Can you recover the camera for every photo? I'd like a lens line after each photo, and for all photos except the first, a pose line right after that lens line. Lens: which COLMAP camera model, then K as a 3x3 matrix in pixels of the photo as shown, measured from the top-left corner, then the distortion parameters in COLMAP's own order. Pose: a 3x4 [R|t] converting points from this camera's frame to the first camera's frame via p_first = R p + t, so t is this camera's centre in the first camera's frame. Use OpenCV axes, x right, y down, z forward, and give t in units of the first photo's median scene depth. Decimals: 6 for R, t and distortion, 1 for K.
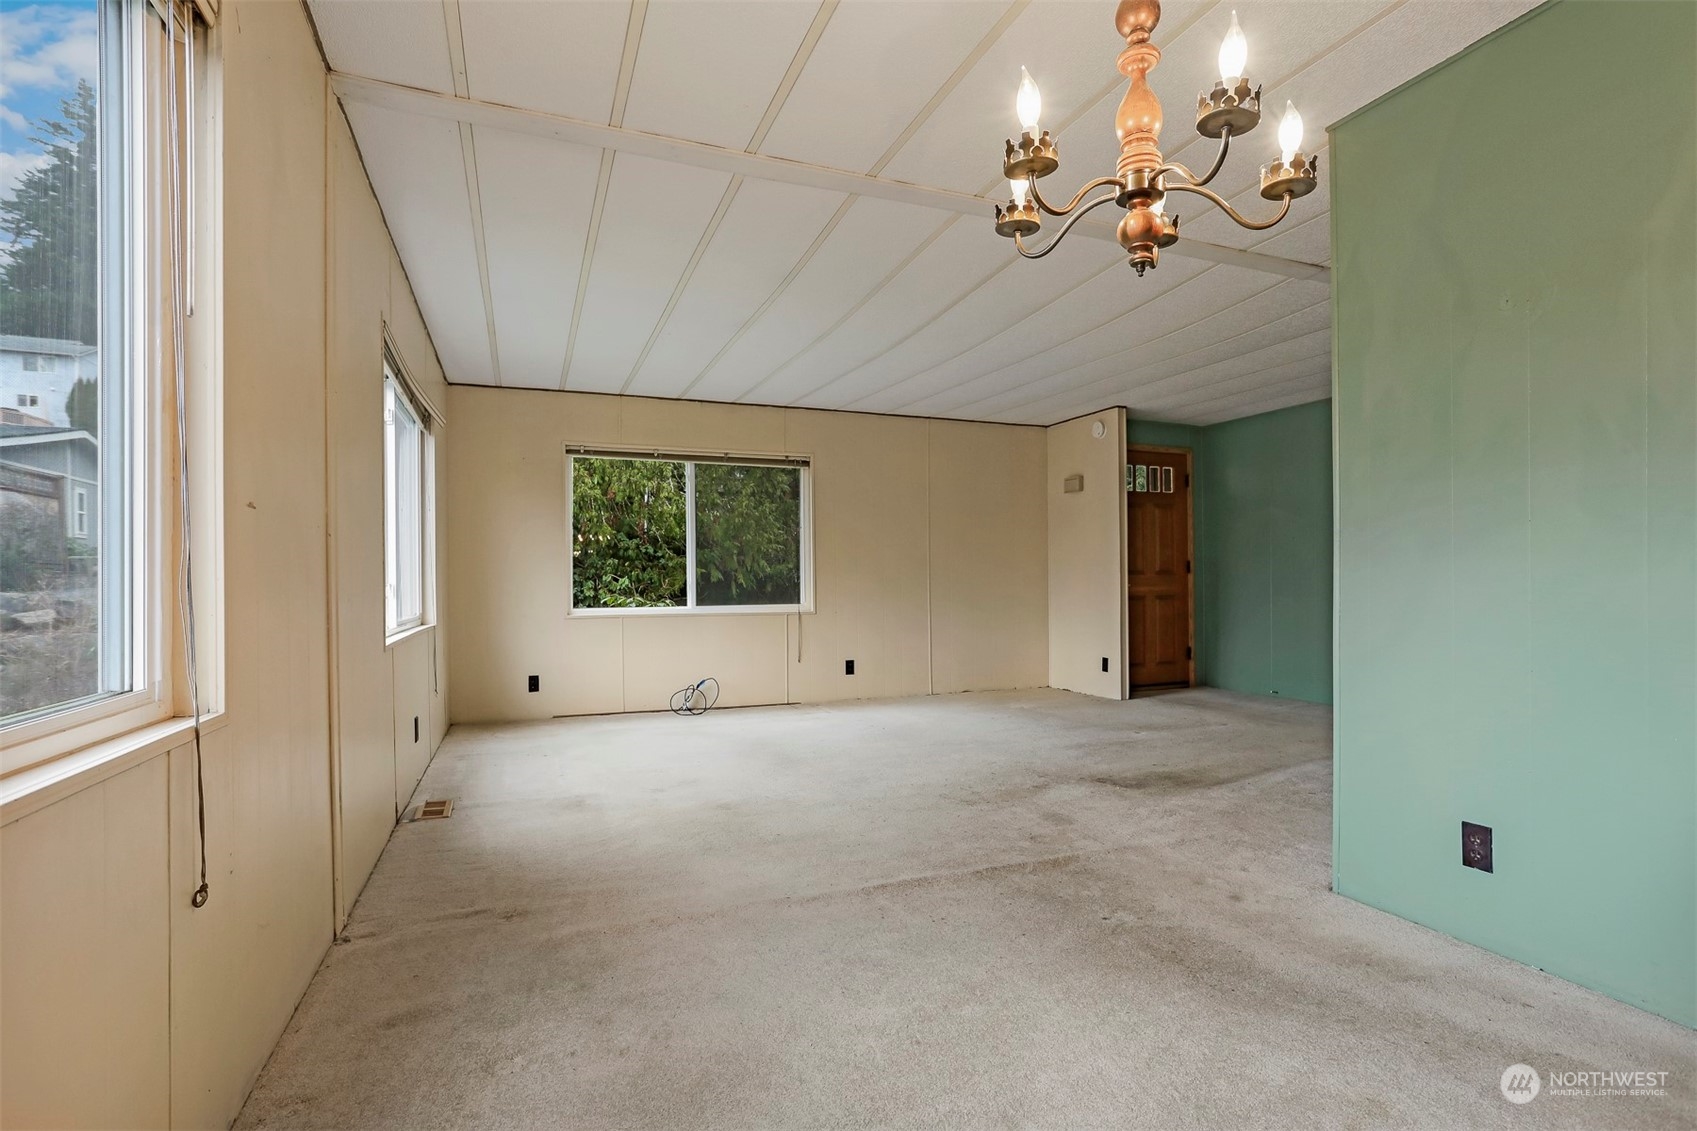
lens RADIAL K [[823.9, 0, 854.5], [0, 823.9, 570.1], [0, 0, 1]] dist [-0.056154, 0.026810]
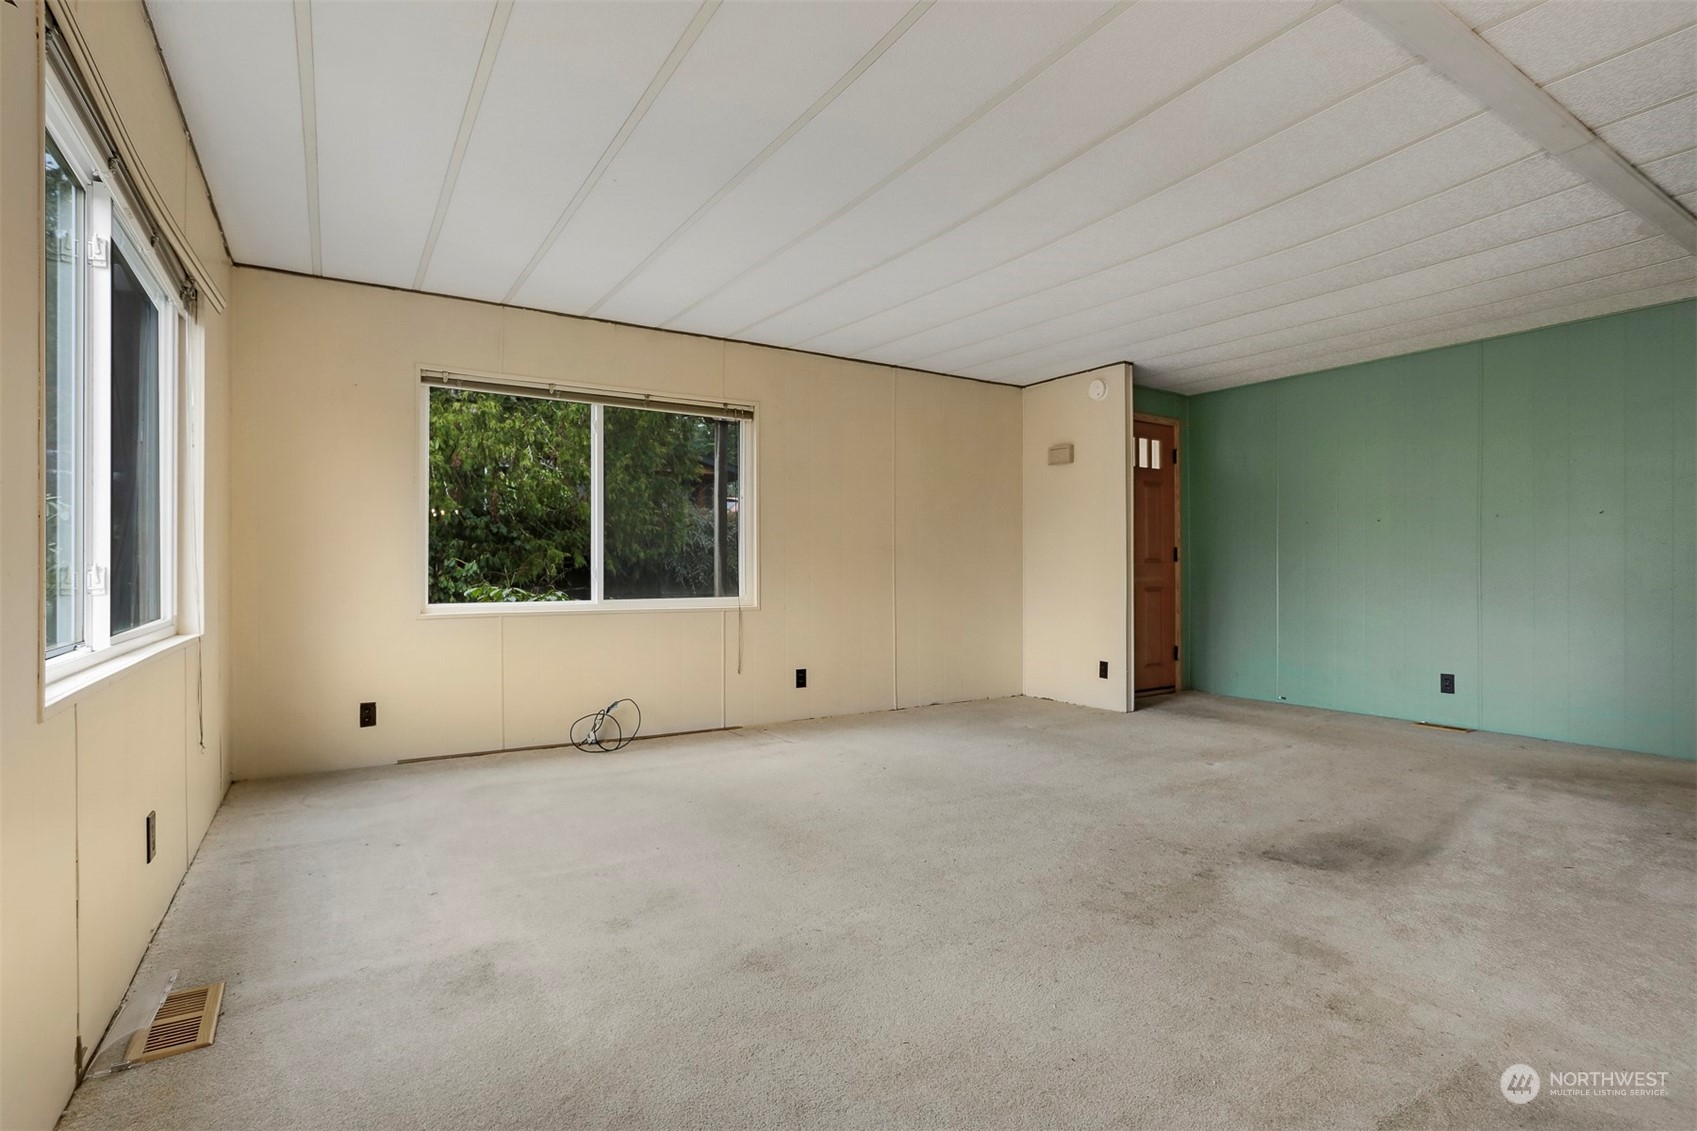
lens RADIAL K [[826.3, 0, 849.9], [0, 826.3, 556.0], [0, 0, 1]] dist [-0.058955, 0.029869]
pose [[0.983392, 0.009714, 0.181237, -0.105019], [-0.009263, 0.999952, -0.003333, 0.004182], [-0.181260, 0.001599, 0.983434, 0.225521]]
